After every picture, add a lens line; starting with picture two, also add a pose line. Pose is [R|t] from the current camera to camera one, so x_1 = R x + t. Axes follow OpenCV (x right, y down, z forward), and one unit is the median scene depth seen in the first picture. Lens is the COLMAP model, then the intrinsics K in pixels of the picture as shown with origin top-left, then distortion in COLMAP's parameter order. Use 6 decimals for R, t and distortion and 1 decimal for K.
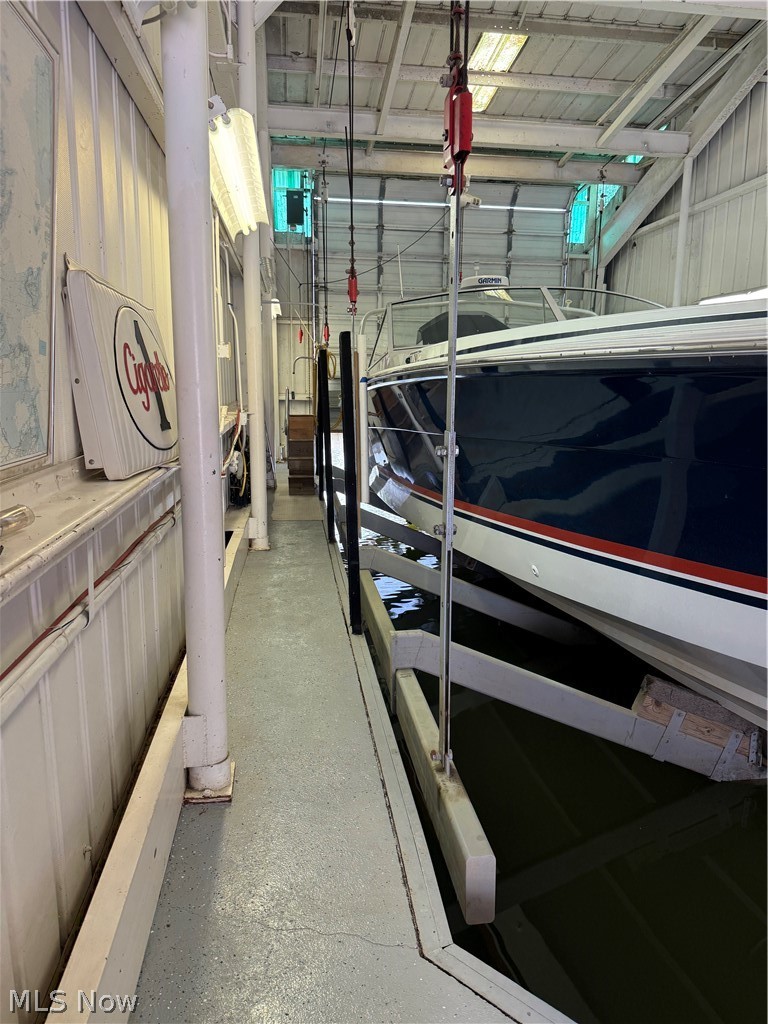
lens RADIAL K [[725.2, 0, 387.3], [0, 725.2, 513.2], [0, 0, 1]] dist [0.029847, -0.053880]
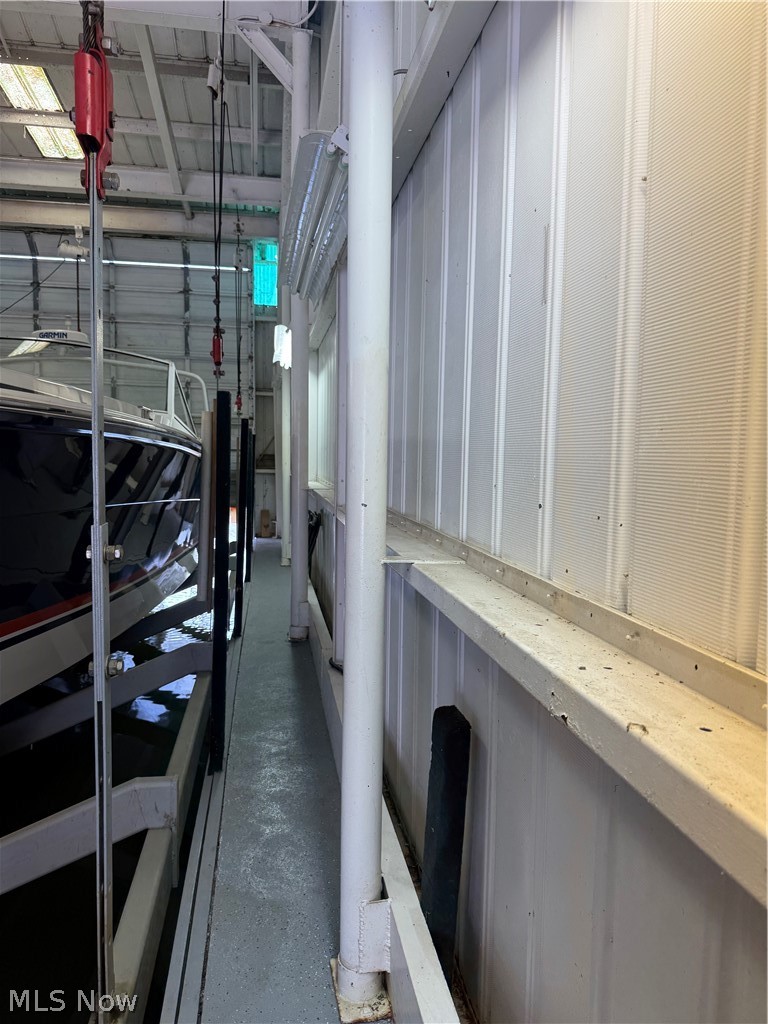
lens RADIAL K [[725.2, 0, 377.3], [0, 725.2, 520.4], [0, 0, 1]] dist [0.029847, -0.053880]
pose [[0.999484, -0.000637, 0.032107, 0.529834], [0.003111, 0.997022, -0.077058, -0.038325], [-0.031962, 0.077118, 0.996510, 0.142905]]
